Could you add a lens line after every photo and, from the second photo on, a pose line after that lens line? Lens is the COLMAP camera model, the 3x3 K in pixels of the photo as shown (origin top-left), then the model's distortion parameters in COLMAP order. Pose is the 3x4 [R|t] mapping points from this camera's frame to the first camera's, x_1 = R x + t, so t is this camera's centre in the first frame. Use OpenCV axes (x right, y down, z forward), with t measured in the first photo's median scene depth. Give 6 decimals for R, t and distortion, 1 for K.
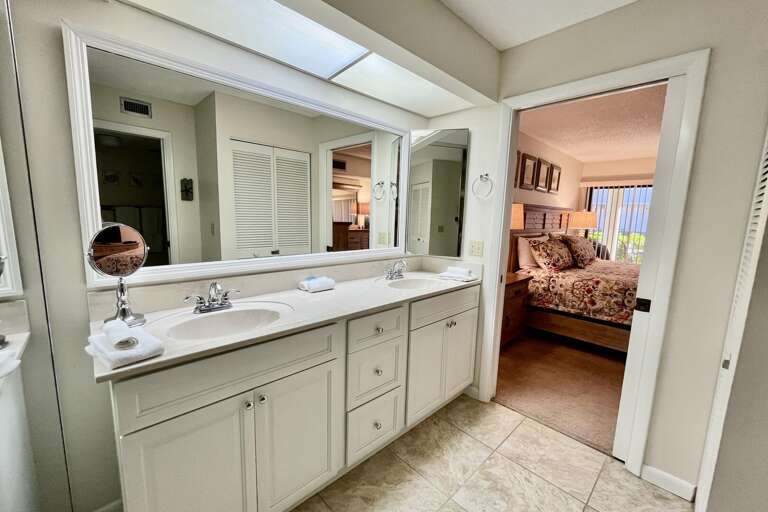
lens RADIAL K [[311.4, 0, 382.7], [0, 311.4, 256.8], [0, 0, 1]] dist [-0.001461, -0.000139]
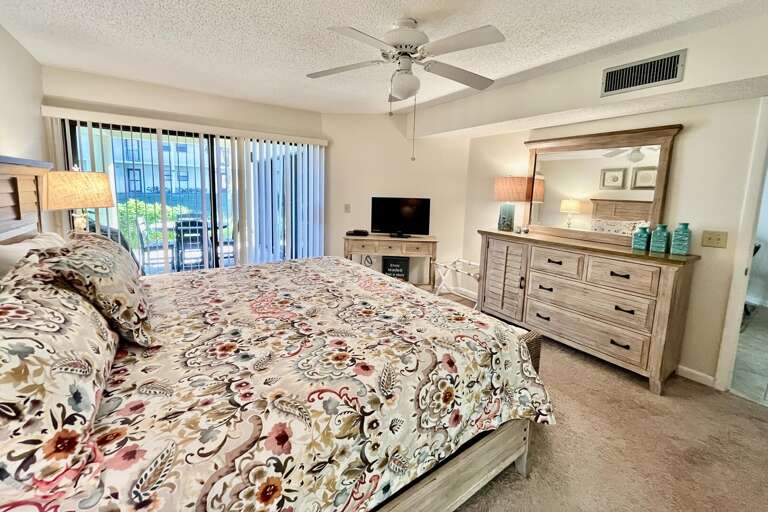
lens RADIAL K [[311.4, 0, 378.2], [0, 311.4, 229.6], [0, 0, 1]] dist [-0.001461, -0.000139]
pose [[0.165014, -0.149658, 0.974871, 0.317546], [0.113239, 0.984759, 0.132008, -0.083836], [-0.979769, 0.088611, 0.179446, 0.581466]]
